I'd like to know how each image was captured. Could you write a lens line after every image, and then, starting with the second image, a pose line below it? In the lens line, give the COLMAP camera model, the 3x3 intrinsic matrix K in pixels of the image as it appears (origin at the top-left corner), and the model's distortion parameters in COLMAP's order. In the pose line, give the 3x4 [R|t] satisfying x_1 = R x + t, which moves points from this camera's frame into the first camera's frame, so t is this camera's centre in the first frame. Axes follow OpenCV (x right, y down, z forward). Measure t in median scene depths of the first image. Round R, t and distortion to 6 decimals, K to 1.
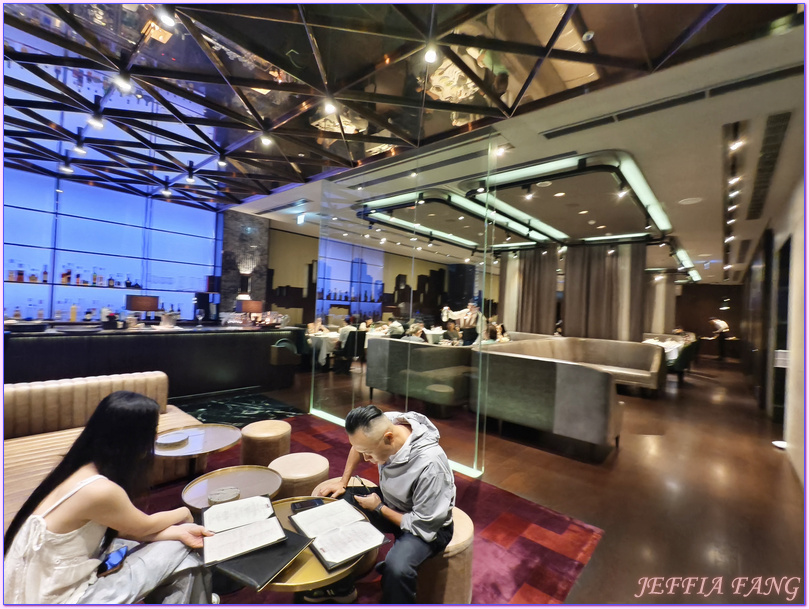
lens RADIAL K [[368.9, 0, 404.5], [0, 368.9, 304.5], [0, 0, 1]] dist [0.002049, 0.000101]
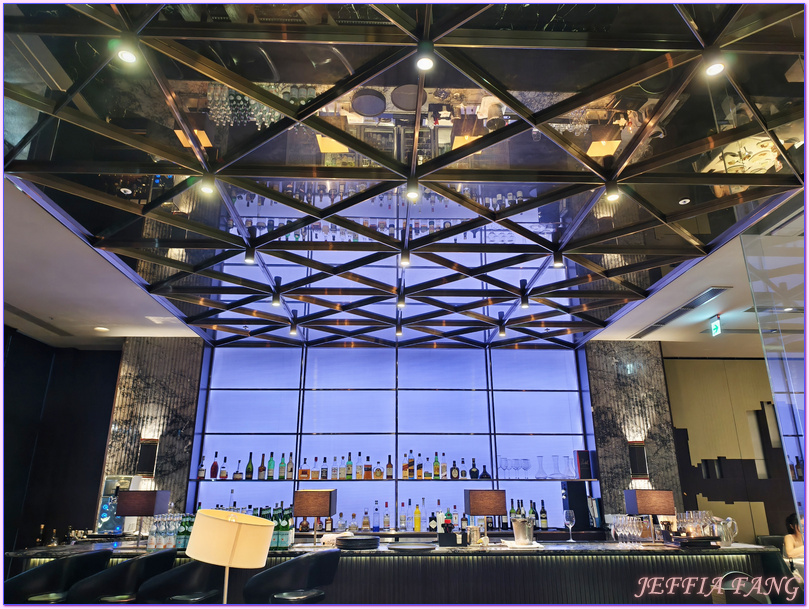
lens RADIAL K [[551.6, 0, 404.5], [0, 551.6, 304.5], [0, 0, 1]] dist [0.005788, -0.000355]
pose [[0.680303, -0.274846, -0.679447, -0.035869], [0.036943, 0.938707, -0.342731, -0.002322], [0.732000, 0.208060, 0.648758, 0.149143]]
